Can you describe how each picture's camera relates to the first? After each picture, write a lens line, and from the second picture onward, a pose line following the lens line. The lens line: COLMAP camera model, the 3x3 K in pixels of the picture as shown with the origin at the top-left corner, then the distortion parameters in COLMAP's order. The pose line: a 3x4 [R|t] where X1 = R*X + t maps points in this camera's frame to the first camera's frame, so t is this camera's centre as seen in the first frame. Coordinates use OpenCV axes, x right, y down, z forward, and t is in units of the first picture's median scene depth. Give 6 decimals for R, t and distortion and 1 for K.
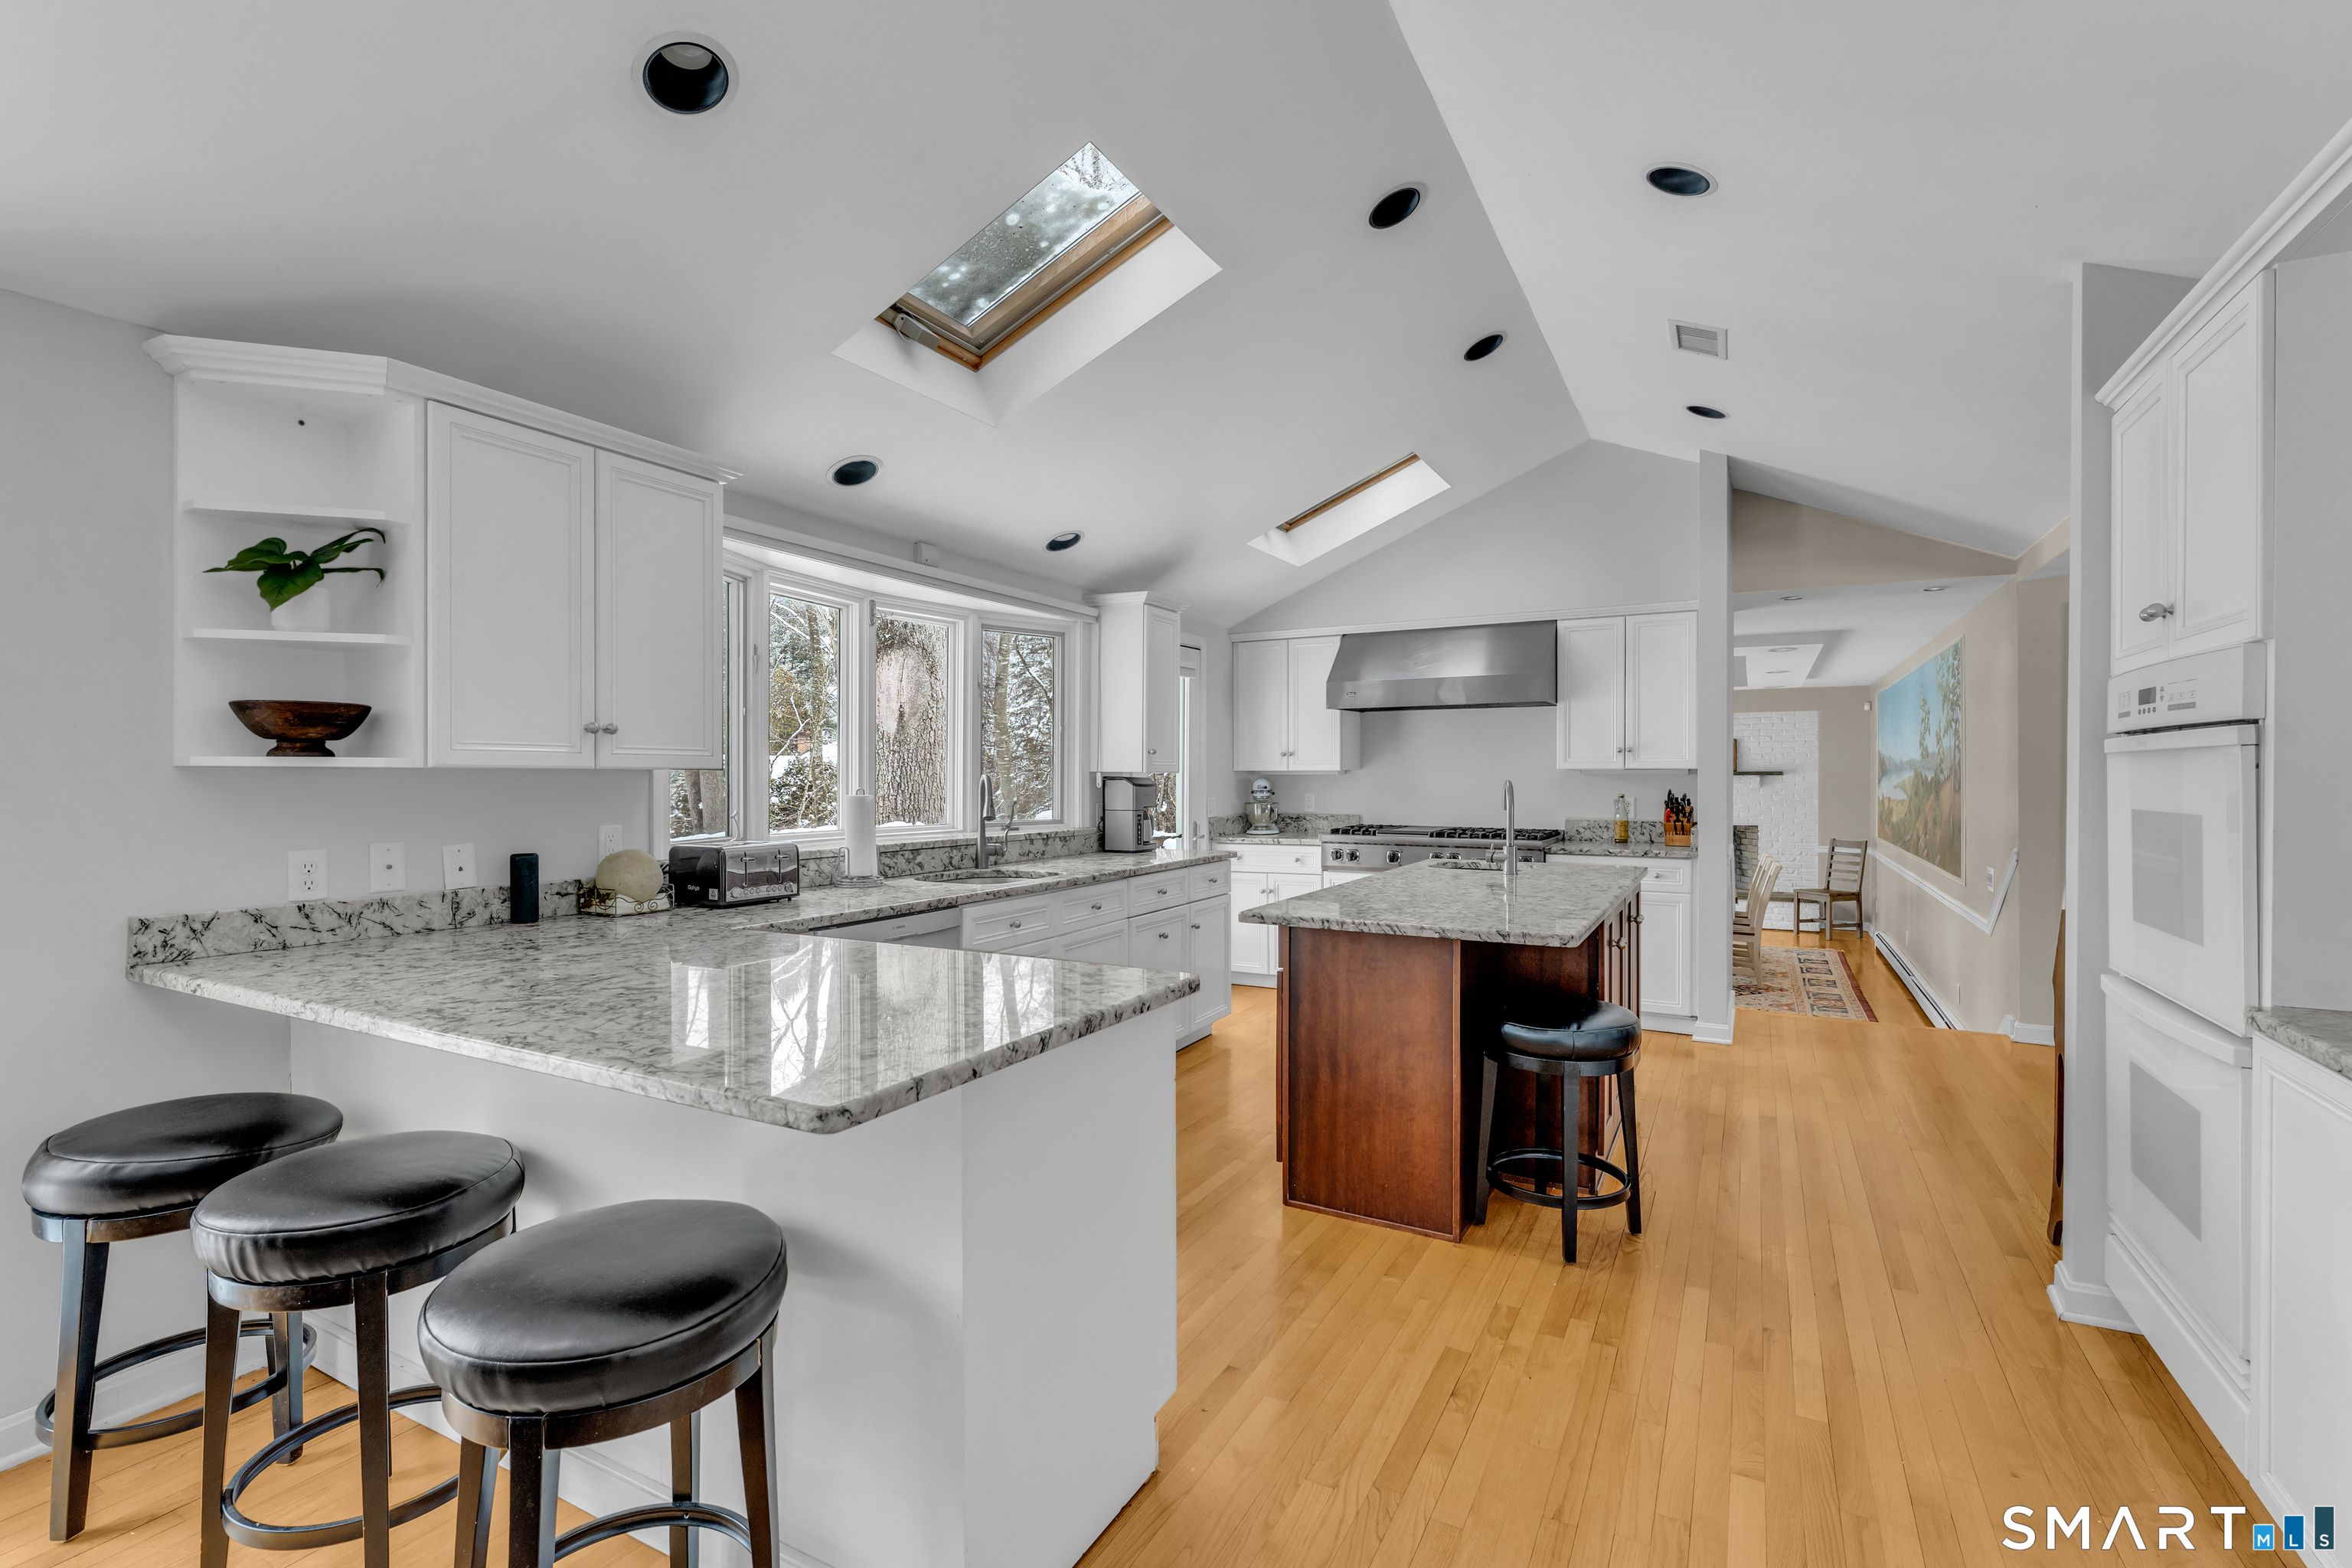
lens RADIAL K [[1071.6, 0, 1176.6], [0, 1071.6, 776.6], [0, 0, 1]] dist [-0.003607, -0.000308]
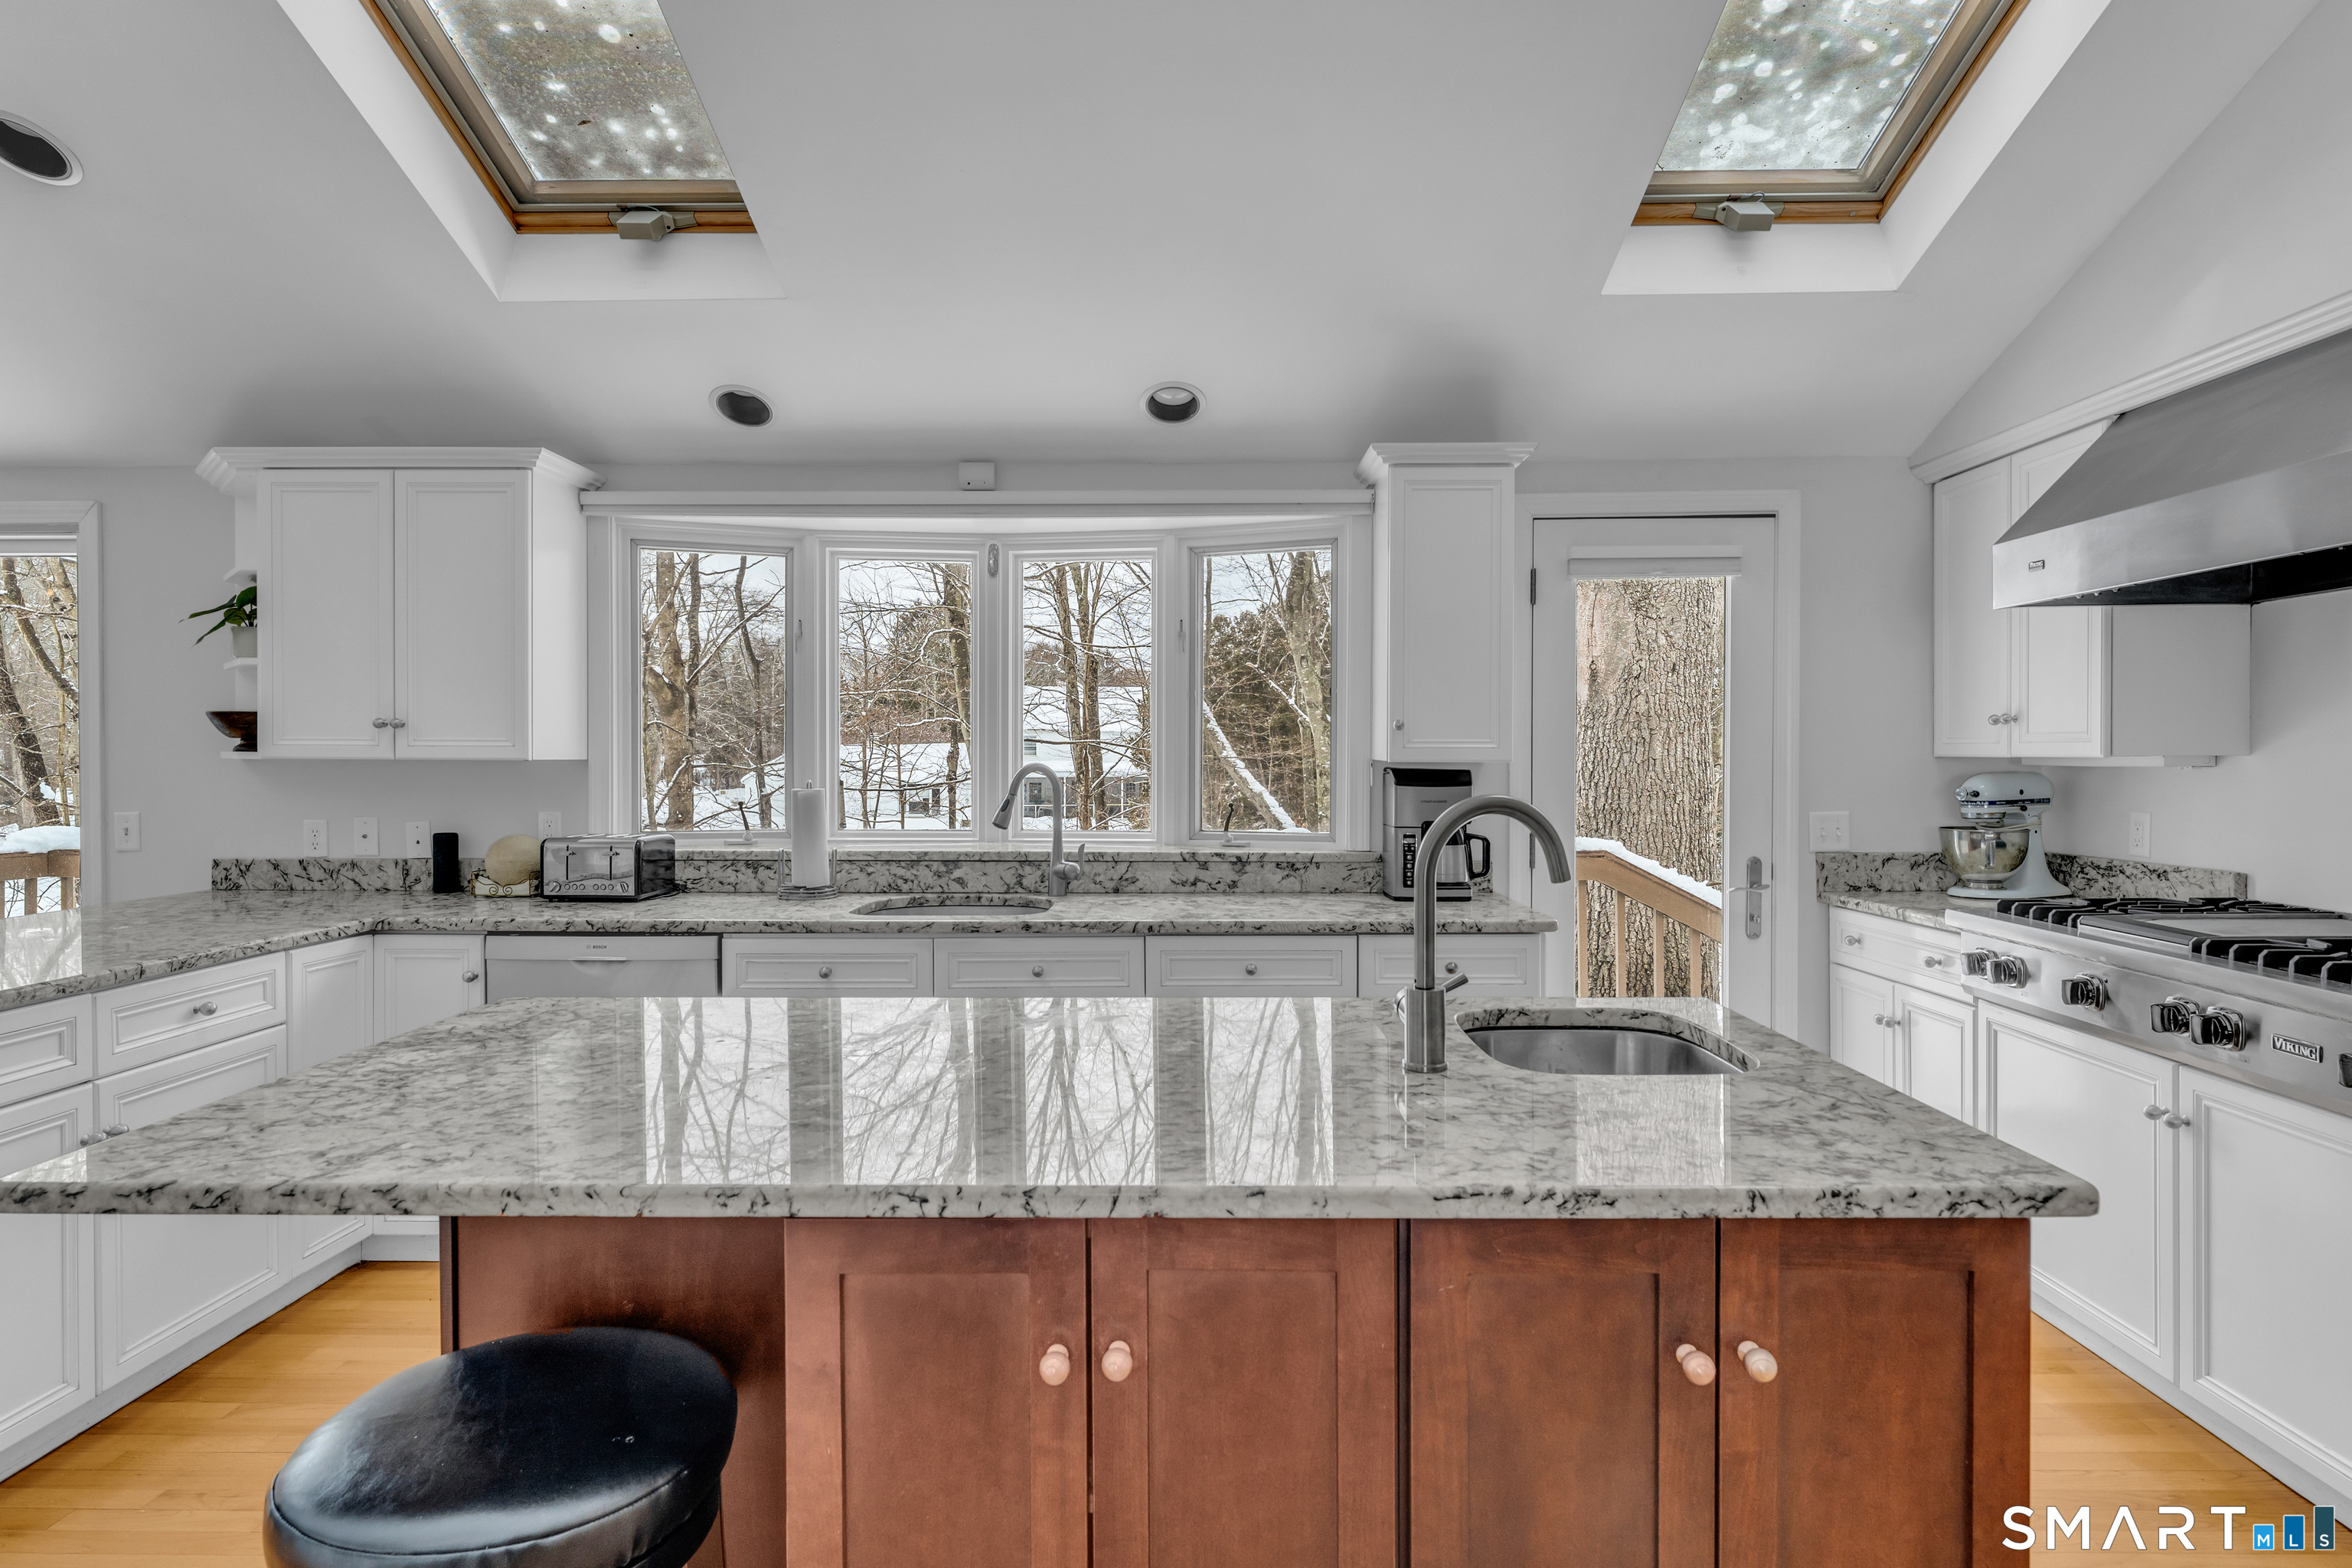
lens RADIAL K [[1238.4, 0, 1188.4], [0, 1238.4, 765.0], [0, 0, 1]] dist [-0.010118, 0.000883]
pose [[0.472404, 0.011479, -0.881307, 0.962777], [-0.003406, 0.999932, 0.011198, -0.018785], [0.881376, -0.002288, 0.472411, 1.111750]]
